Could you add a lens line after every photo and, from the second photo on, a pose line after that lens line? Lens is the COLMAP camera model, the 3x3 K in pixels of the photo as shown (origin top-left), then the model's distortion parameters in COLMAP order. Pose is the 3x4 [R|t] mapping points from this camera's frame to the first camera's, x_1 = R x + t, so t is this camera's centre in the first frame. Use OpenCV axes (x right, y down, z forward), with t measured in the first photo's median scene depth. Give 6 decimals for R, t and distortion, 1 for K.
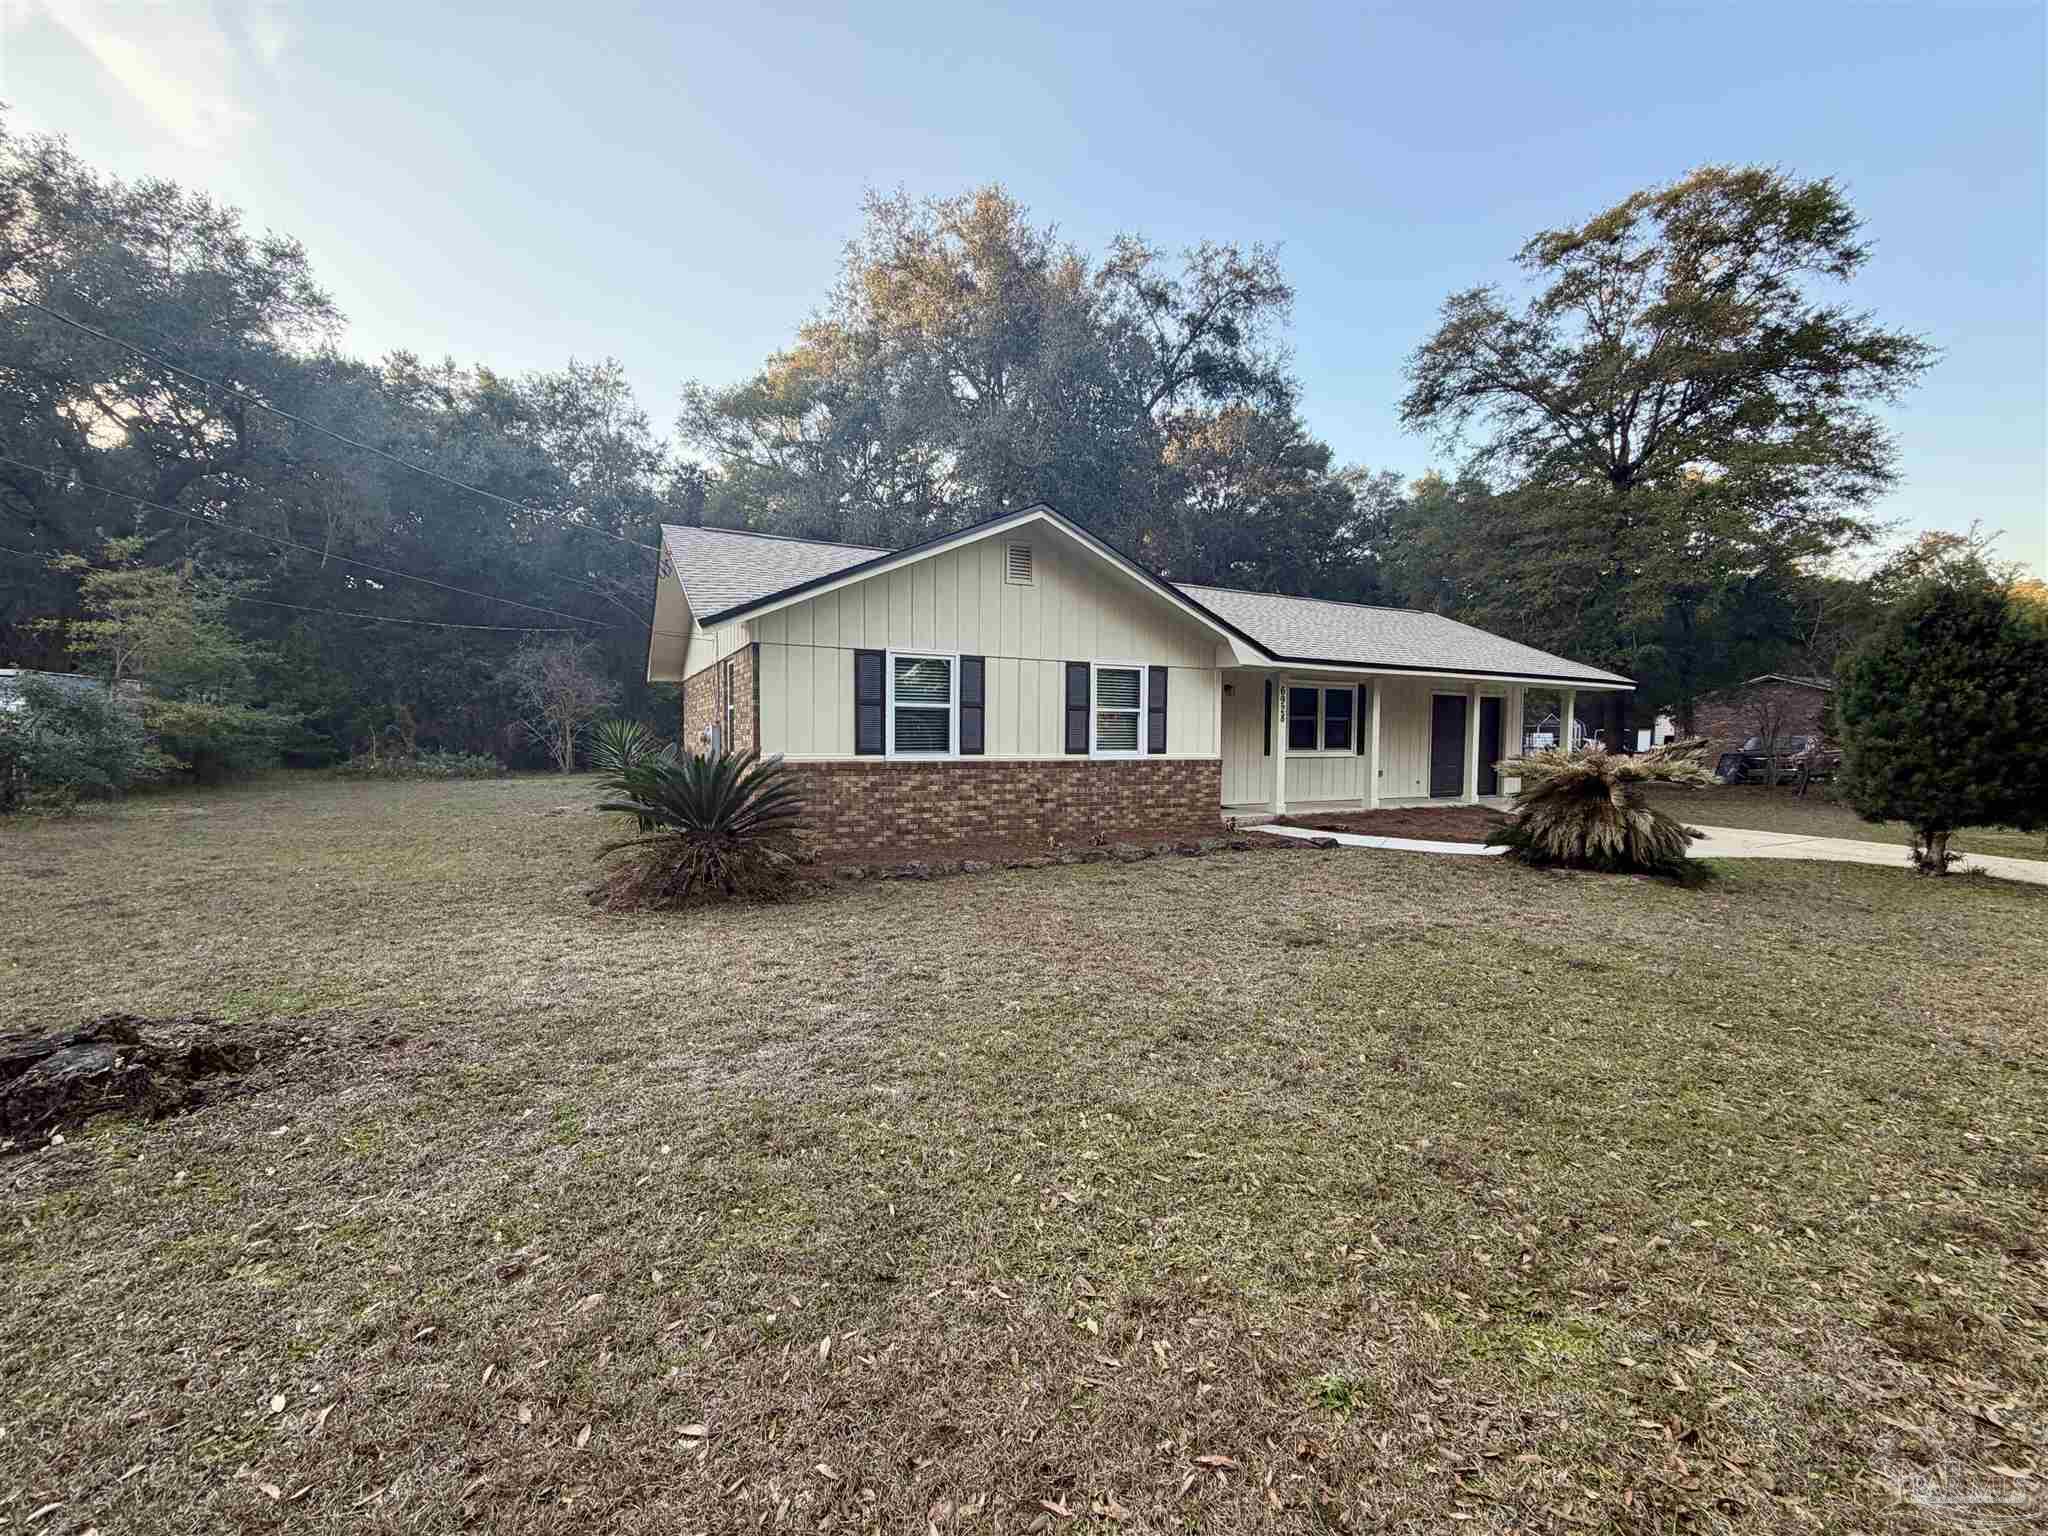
lens RADIAL K [[824.5, 0, 1008.5], [0, 824.5, 768.5], [0, 0, 1]] dist [0.001770, 0.001115]
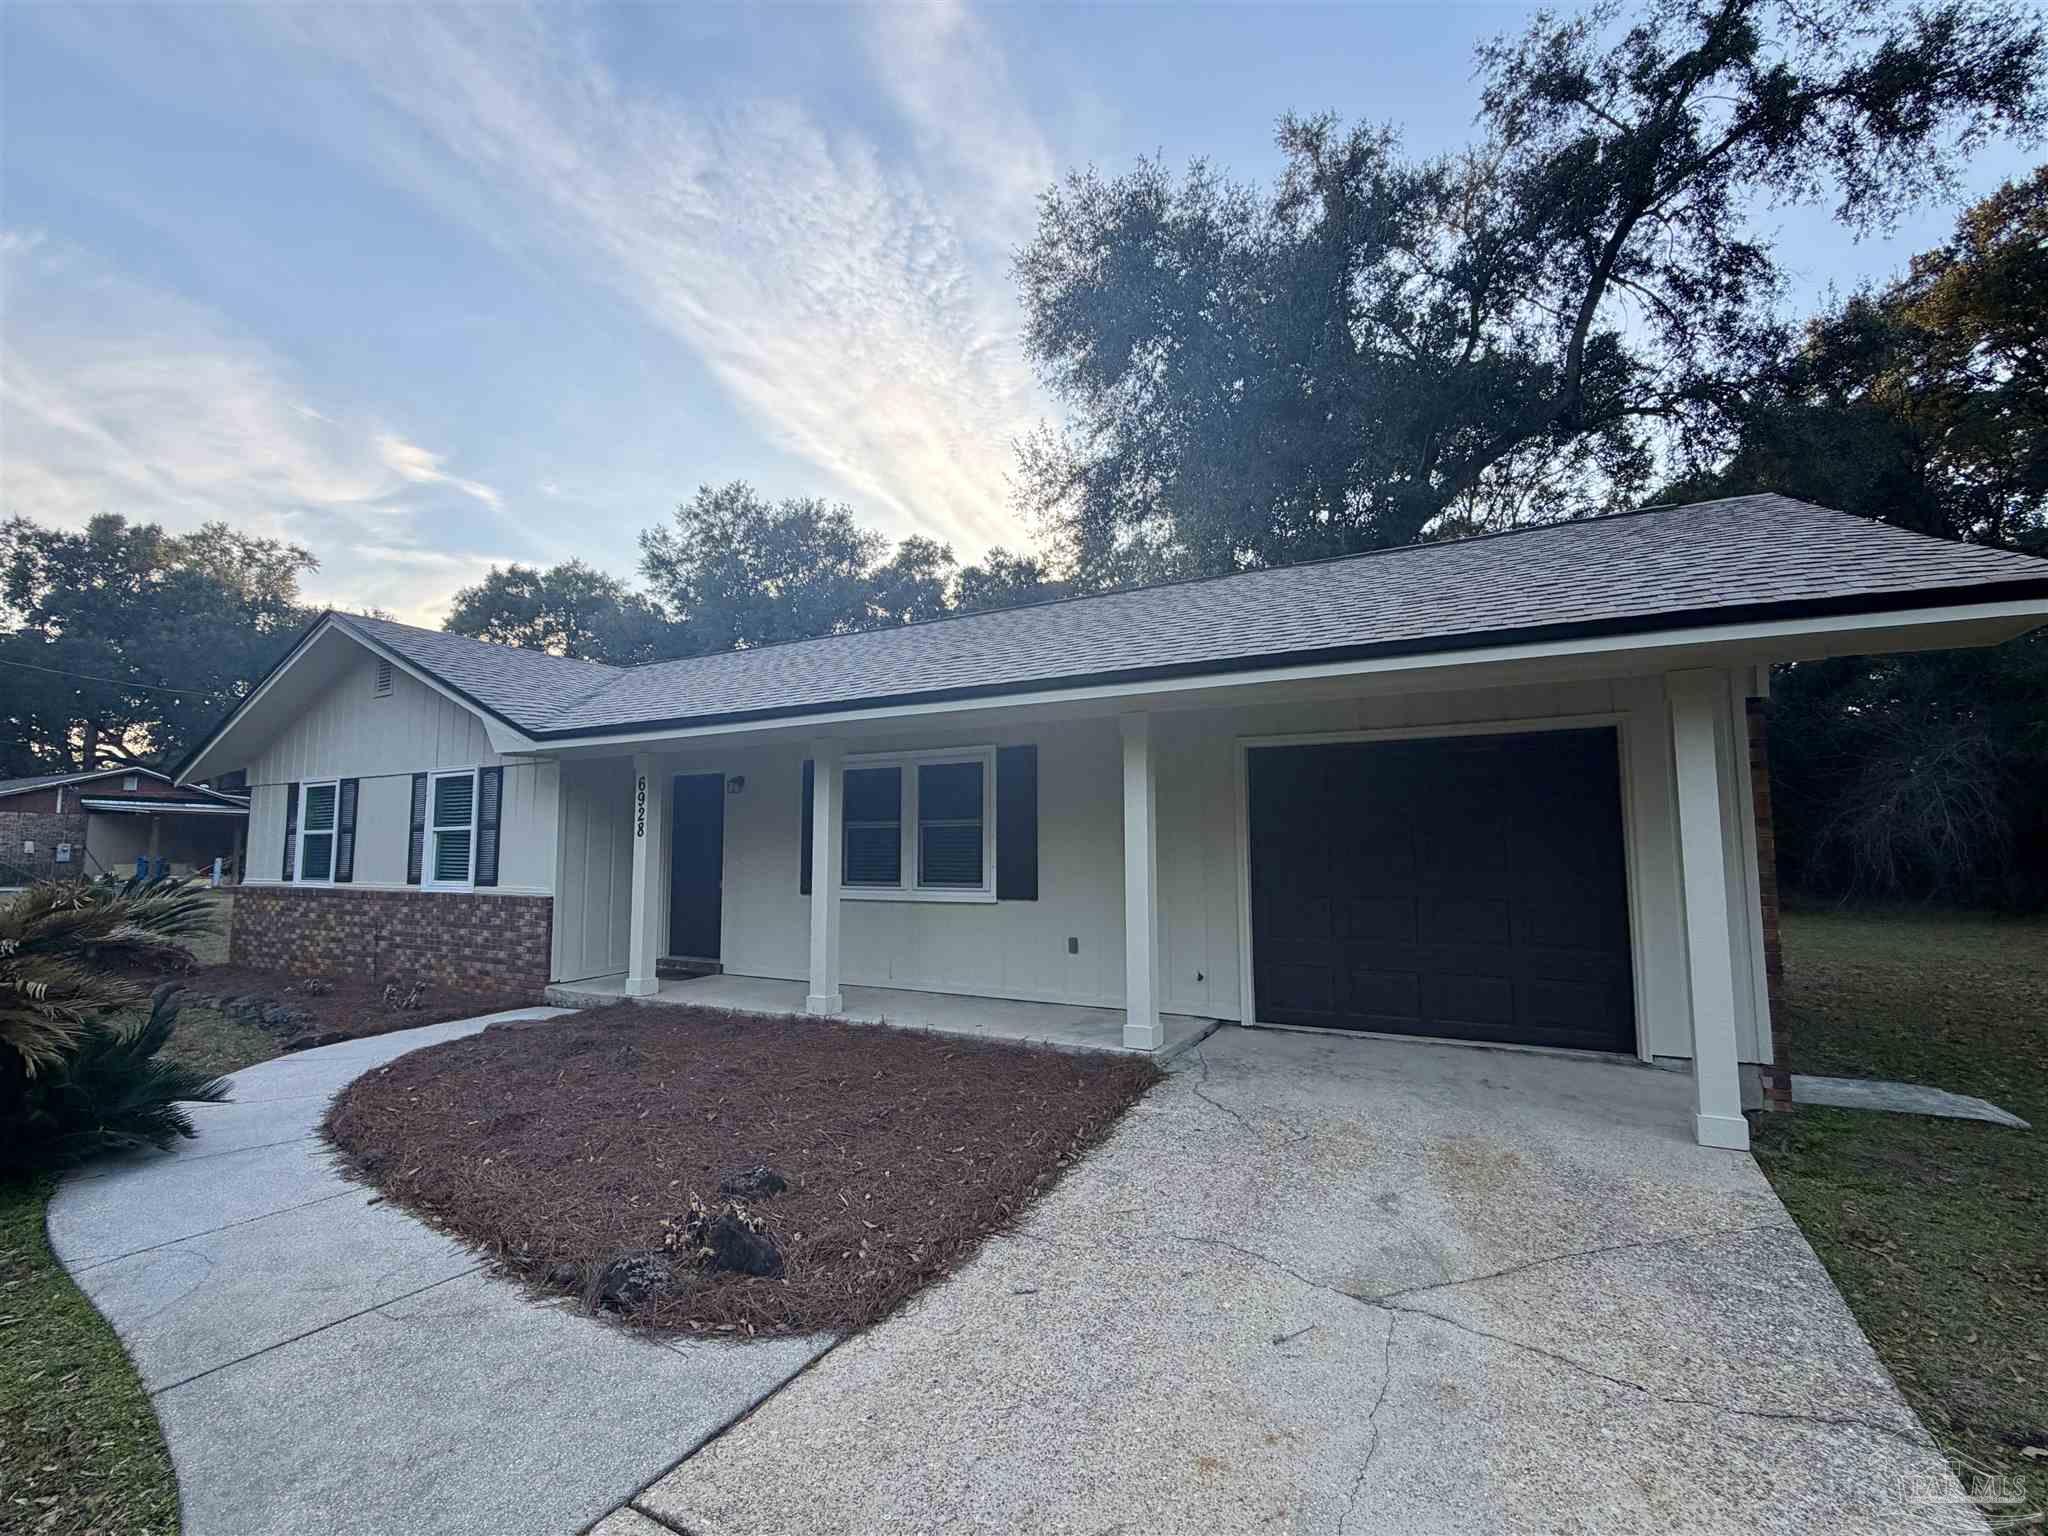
lens RADIAL K [[922.0, 0, 1024.5], [0, 922.0, 765.6], [0, 0, 1]] dist [-0.010763, 0.000496]
pose [[0.550546, -0.091545, -0.829770, 1.175159], [-0.027175, 0.991477, -0.127416, -0.034217], [0.834363, 0.092698, 0.543366, 0.988439]]
